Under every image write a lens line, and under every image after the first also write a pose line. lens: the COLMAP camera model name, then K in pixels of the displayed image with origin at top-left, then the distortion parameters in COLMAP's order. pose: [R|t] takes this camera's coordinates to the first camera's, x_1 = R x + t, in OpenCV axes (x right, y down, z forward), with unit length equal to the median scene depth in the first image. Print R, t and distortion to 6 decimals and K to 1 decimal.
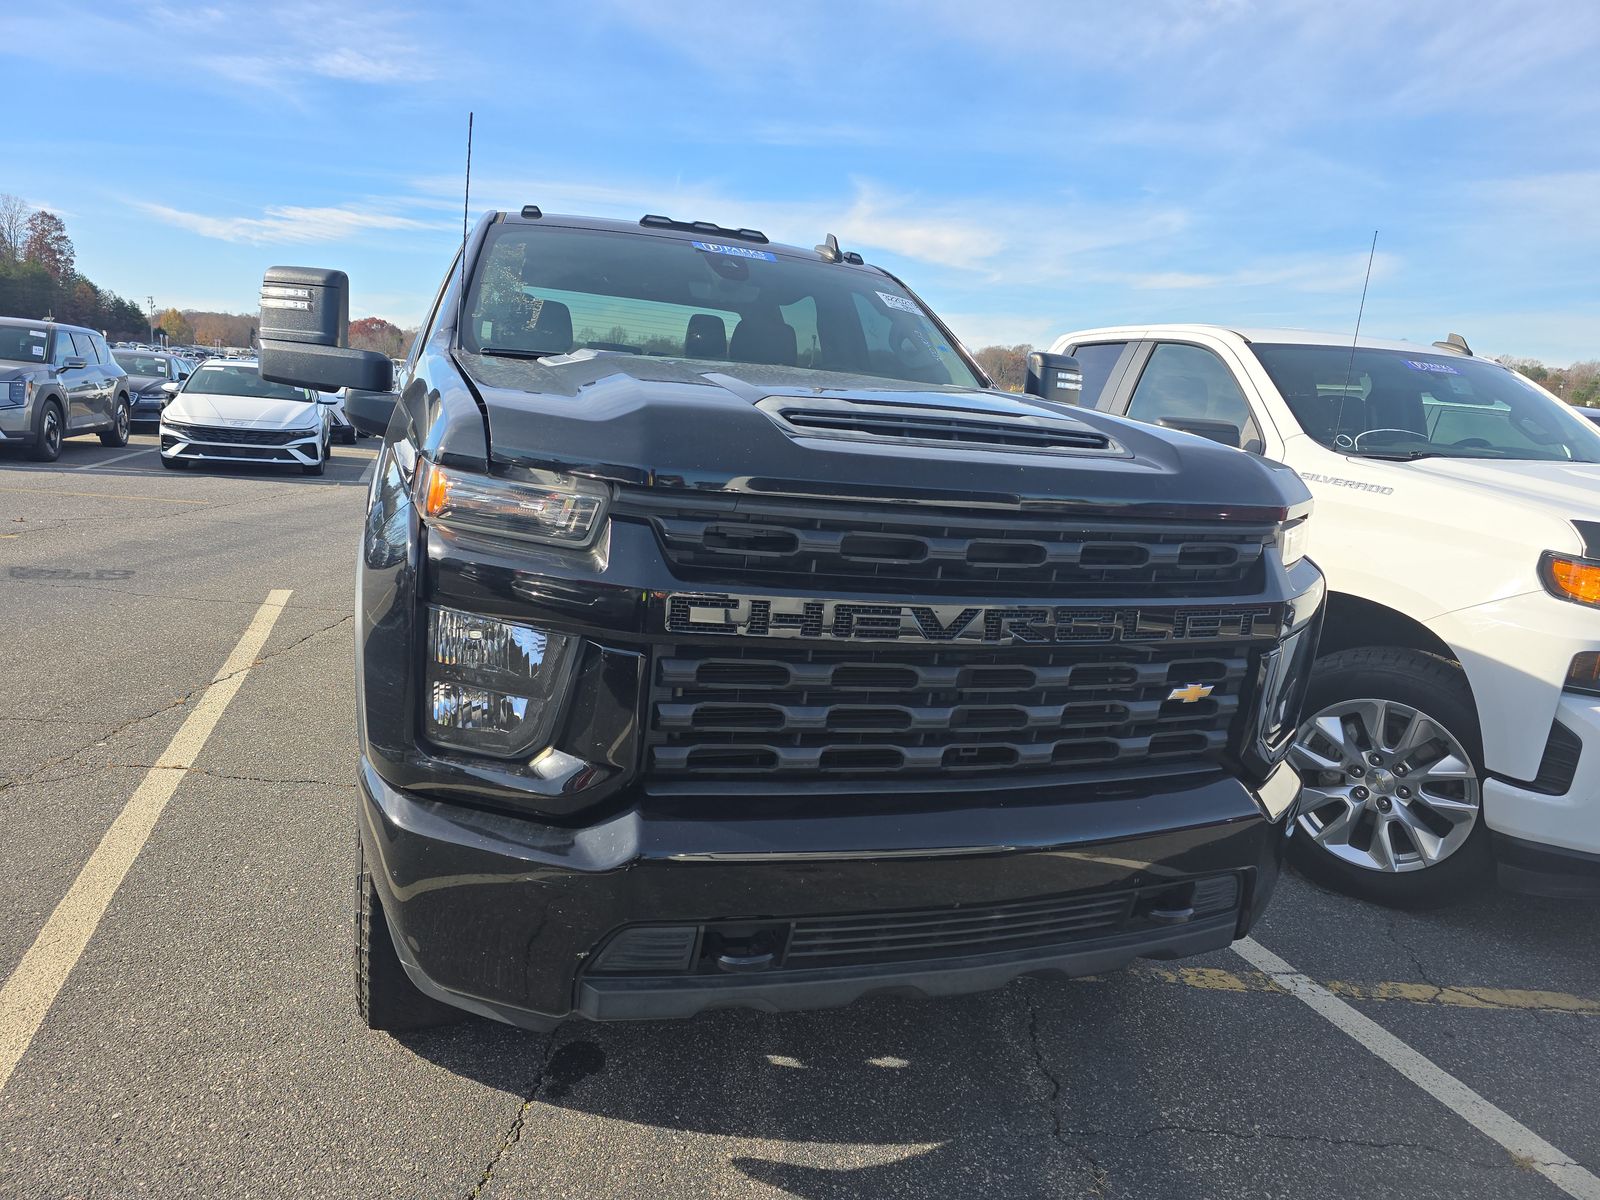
lens RADIAL K [[1059.7, 0, 803.9], [0, 1059.7, 603.2], [0, 0, 1]] dist [0.058319, -0.052936]
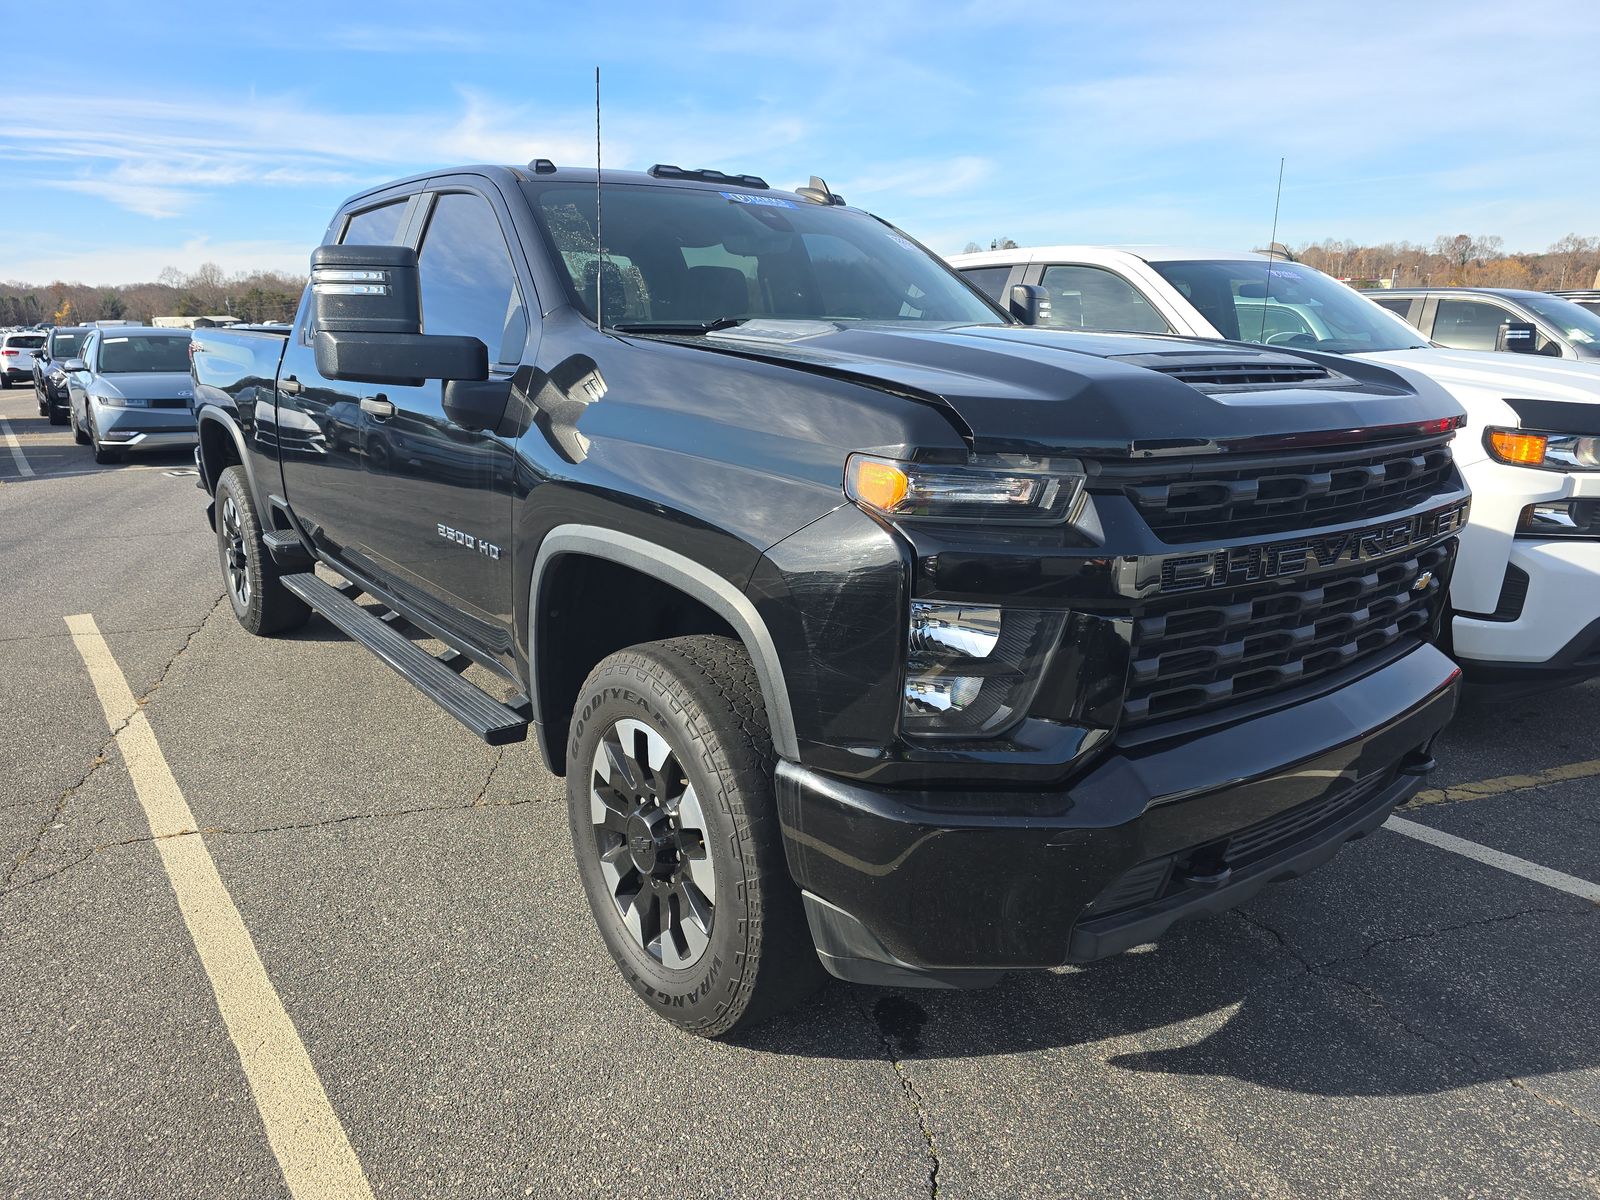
lens RADIAL K [[1059.7, 0, 803.9], [0, 1059.7, 603.2], [0, 0, 1]] dist [0.058319, -0.052936]
pose [[0.948789, -0.147347, 0.279443, -0.420131], [0.127529, 0.987930, 0.087927, -0.056048], [-0.289025, -0.047787, 0.956128, 0.044631]]
